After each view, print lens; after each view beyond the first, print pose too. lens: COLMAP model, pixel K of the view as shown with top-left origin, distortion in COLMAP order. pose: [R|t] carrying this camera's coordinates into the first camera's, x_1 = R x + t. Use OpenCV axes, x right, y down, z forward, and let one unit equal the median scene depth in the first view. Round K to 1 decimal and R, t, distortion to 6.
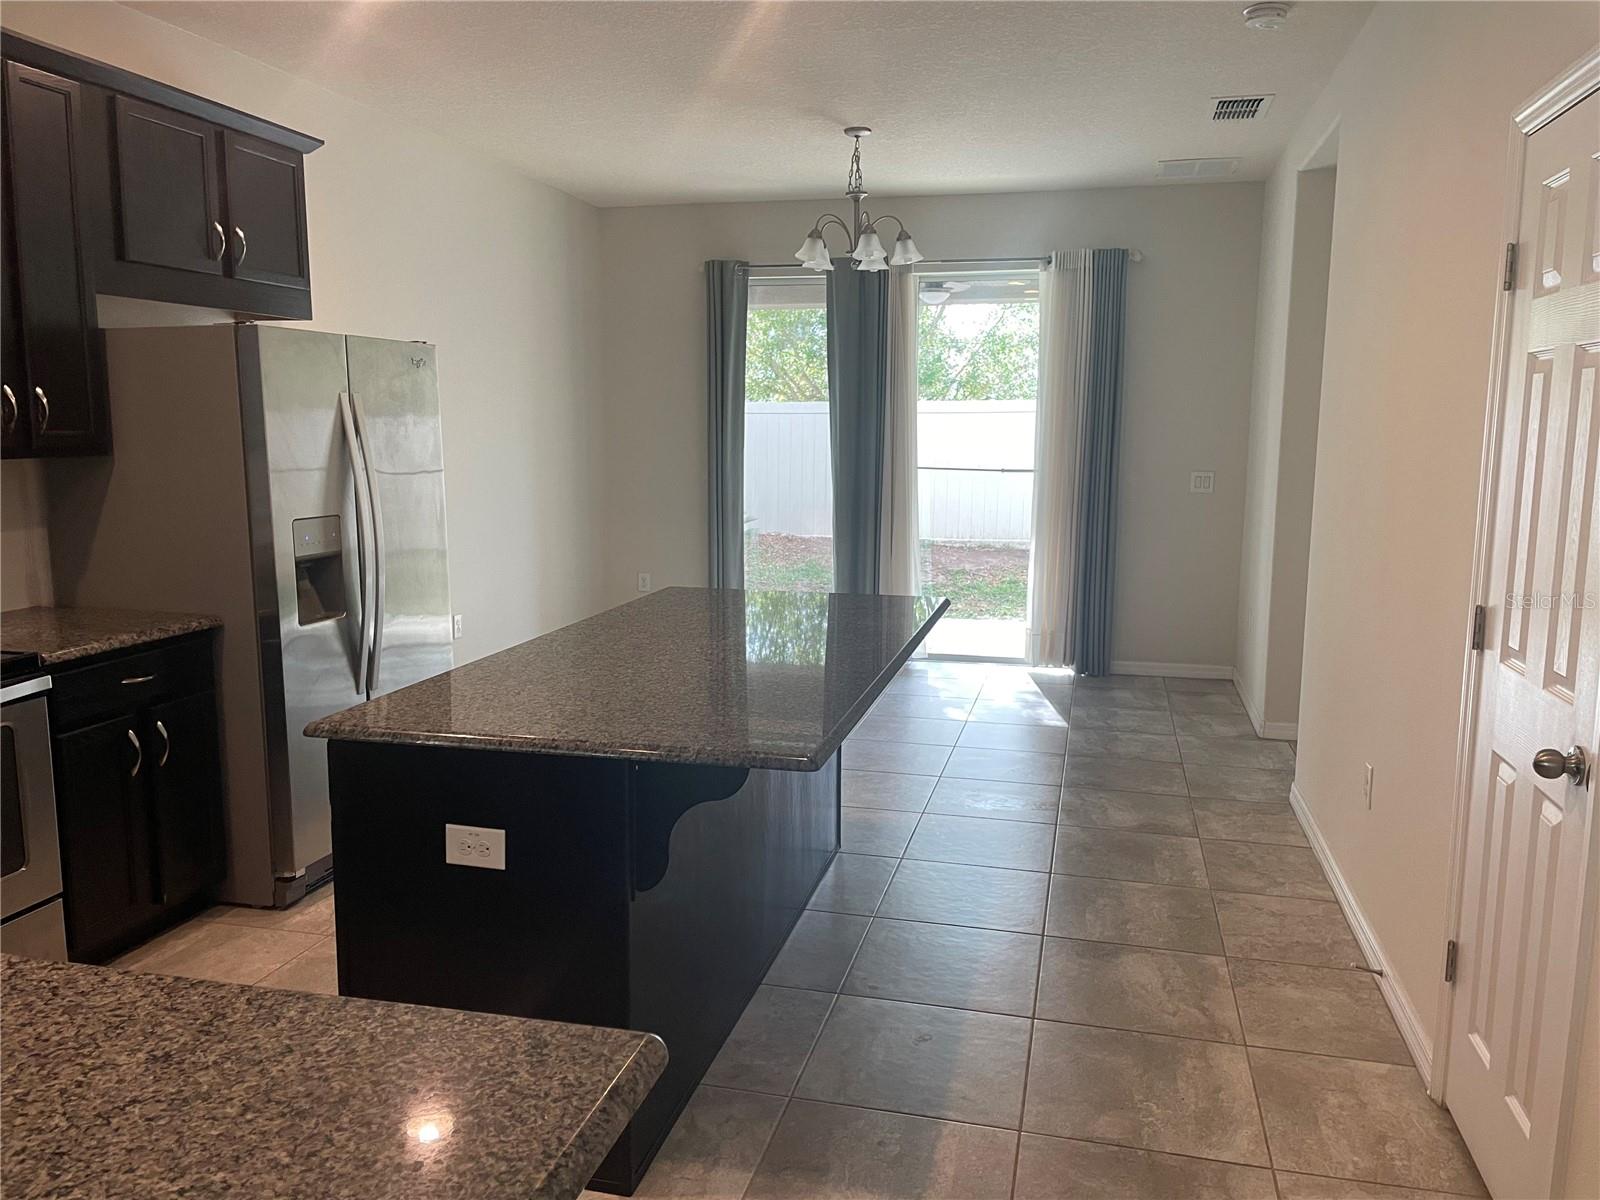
lens RADIAL K [[1211.8, 0, 799.6], [0, 1211.8, 600.8], [0, 0, 1]] dist [0.060885, -0.020005]
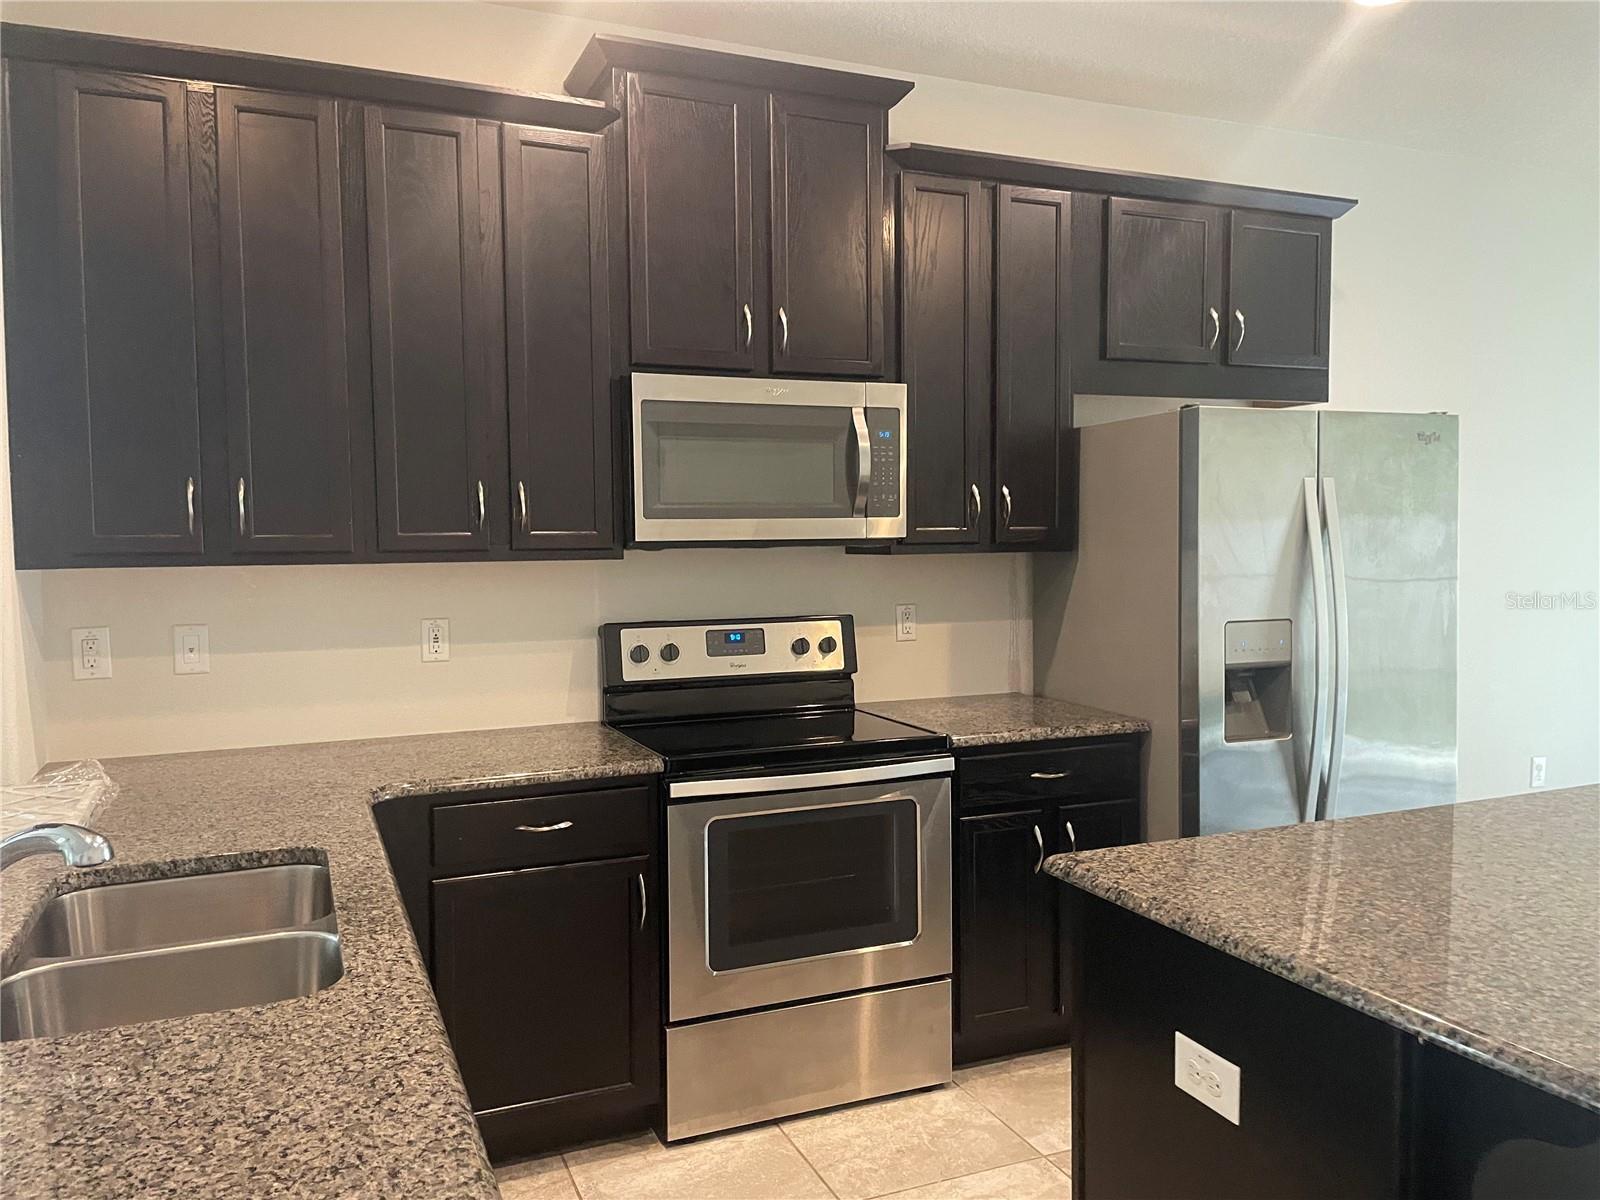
lens RADIAL K [[1211.8, 0, 802.4], [0, 1211.8, 599.9], [0, 0, 1]] dist [0.060885, -0.020005]
pose [[0.608764, 0.033024, -0.792664, 0.099802], [-0.103773, 0.993864, -0.038291, -0.016327], [0.786535, 0.105568, 0.608455, 0.221208]]
